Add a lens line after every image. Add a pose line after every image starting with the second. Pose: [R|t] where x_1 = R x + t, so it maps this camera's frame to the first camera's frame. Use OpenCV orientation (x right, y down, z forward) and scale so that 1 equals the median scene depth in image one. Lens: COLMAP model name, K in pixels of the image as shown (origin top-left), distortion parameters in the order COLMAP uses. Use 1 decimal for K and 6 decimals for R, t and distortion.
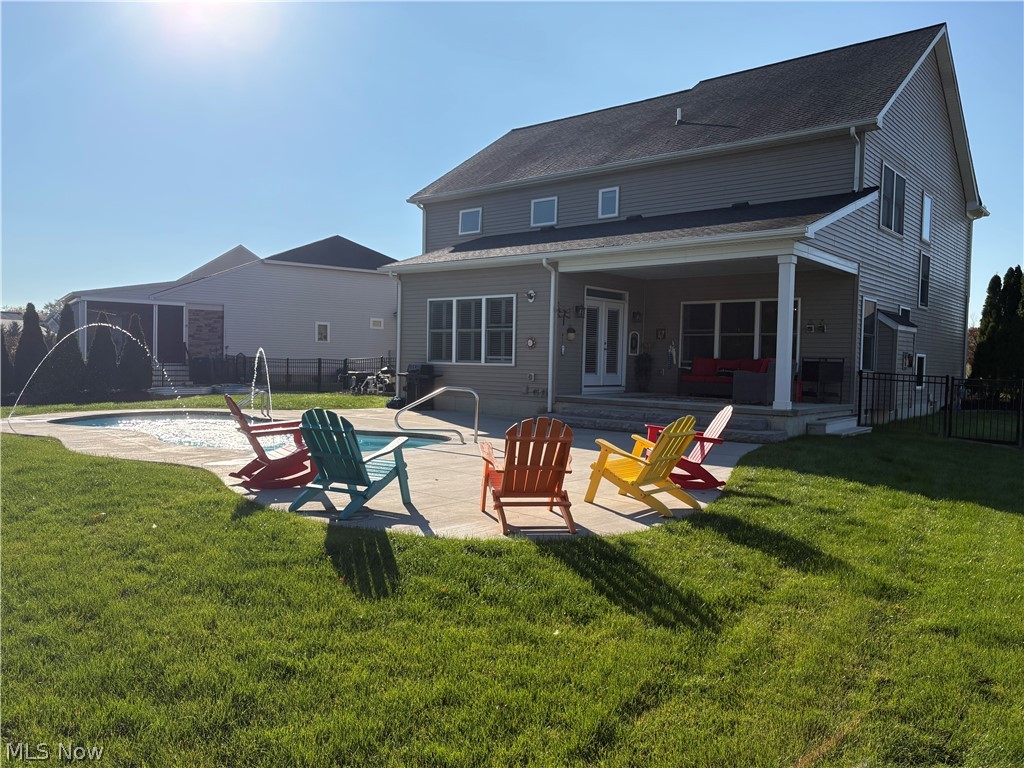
lens RADIAL K [[782.5, 0, 506.6], [0, 782.5, 391.9], [0, 0, 1]] dist [0.056813, -0.057487]
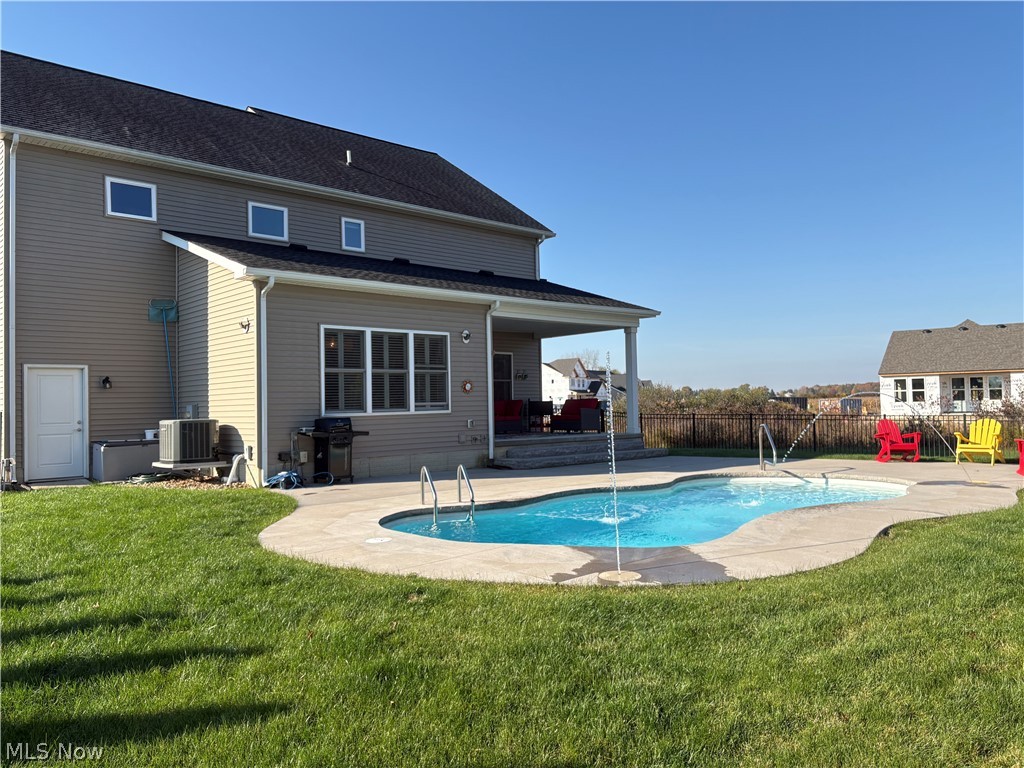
lens RADIAL K [[782.5, 0, 516.6], [0, 782.5, 382.9], [0, 0, 1]] dist [0.056813, -0.057487]
pose [[0.130840, 0.008848, 0.991364, -0.837335], [0.061507, 0.997961, -0.017024, -0.045922], [-0.989494, 0.063203, 0.130029, 0.784629]]
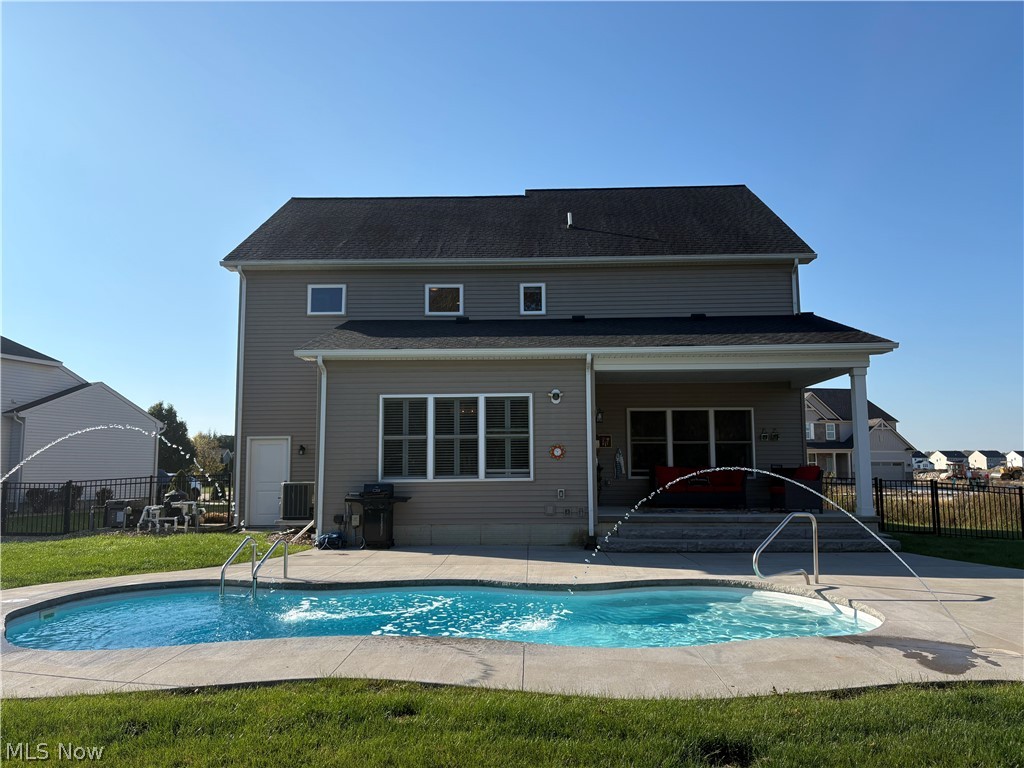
lens RADIAL K [[782.5, 0, 509.1], [0, 782.5, 378.6], [0, 0, 1]] dist [0.056813, -0.057487]
pose [[0.785097, 0.050968, 0.617272, -0.500920], [0.044350, 0.989424, -0.138104, -0.026239], [-0.617783, 0.135801, 0.774534, 0.361620]]
